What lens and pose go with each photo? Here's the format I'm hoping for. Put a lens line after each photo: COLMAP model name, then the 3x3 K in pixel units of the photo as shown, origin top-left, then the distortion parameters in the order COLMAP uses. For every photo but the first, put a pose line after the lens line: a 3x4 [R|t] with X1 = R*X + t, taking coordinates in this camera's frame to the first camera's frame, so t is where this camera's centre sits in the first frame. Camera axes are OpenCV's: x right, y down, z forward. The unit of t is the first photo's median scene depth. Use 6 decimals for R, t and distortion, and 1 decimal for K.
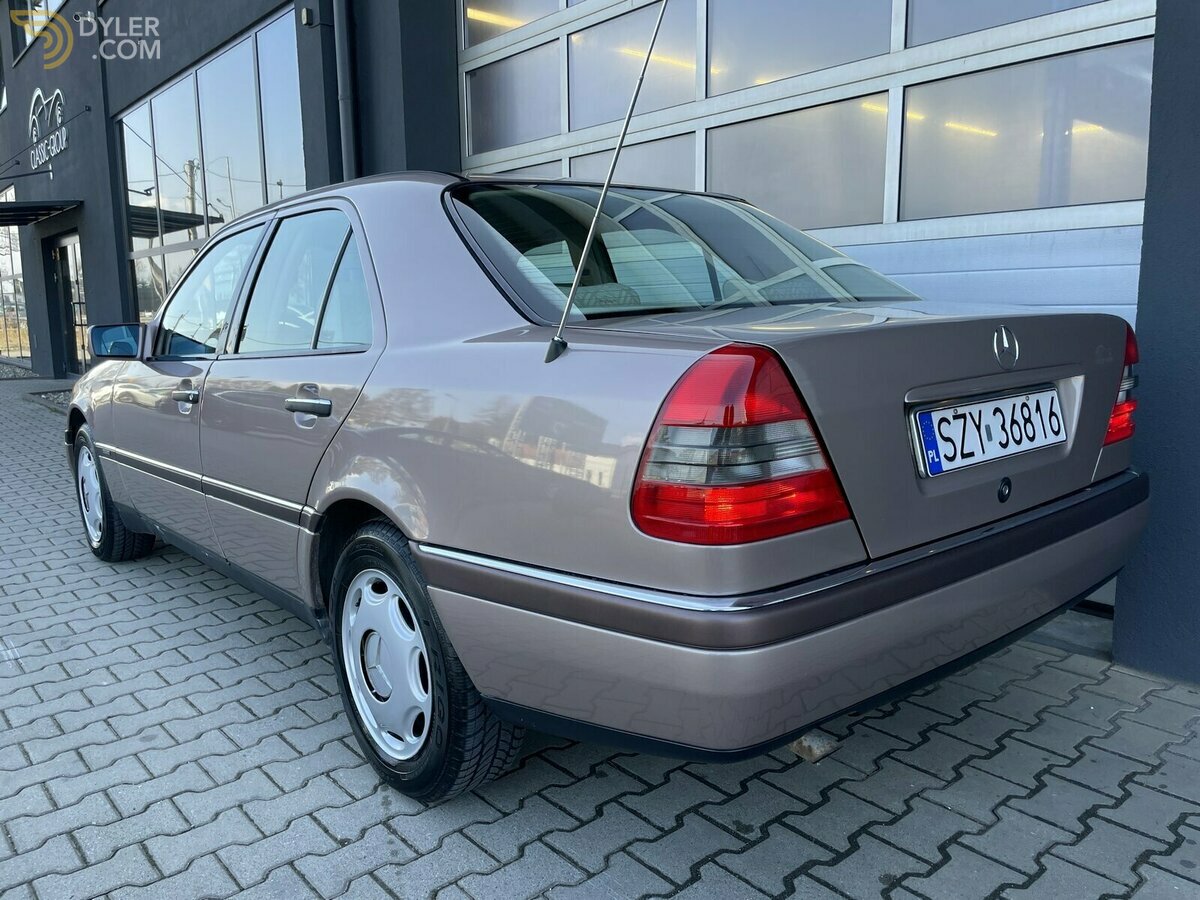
lens RADIAL K [[912.6, 0, 607.8], [0, 912.6, 456.3], [0, 0, 1]] dist [0.049640, -0.076241]
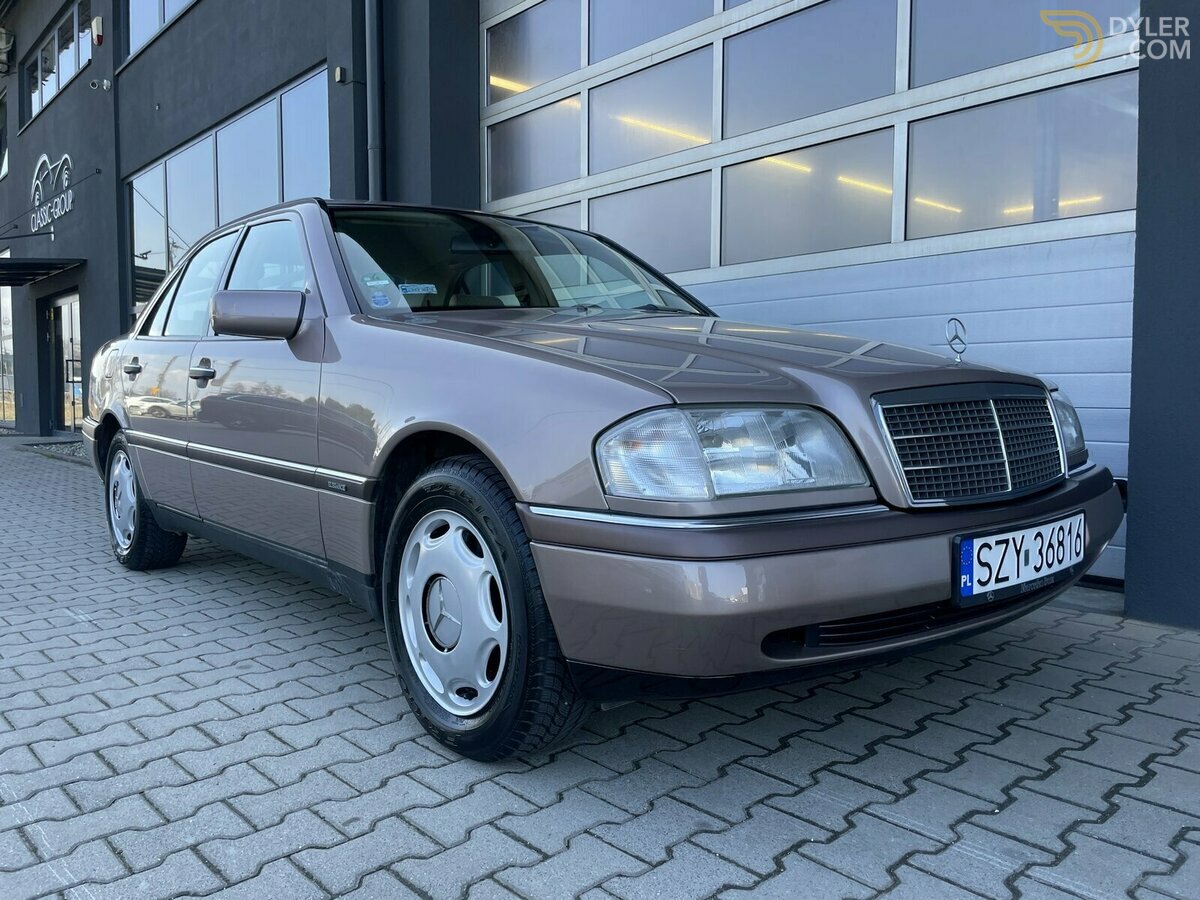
lens RADIAL K [[912.6, 0, 598.6], [0, 912.6, 447.5], [0, 0, 1]] dist [0.049640, -0.076241]
pose [[0.999575, 0.009457, 0.027566, -0.055719], [-0.006652, 0.994952, -0.100127, 0.072578], [-0.028374, 0.099901, 0.994593, -0.044314]]
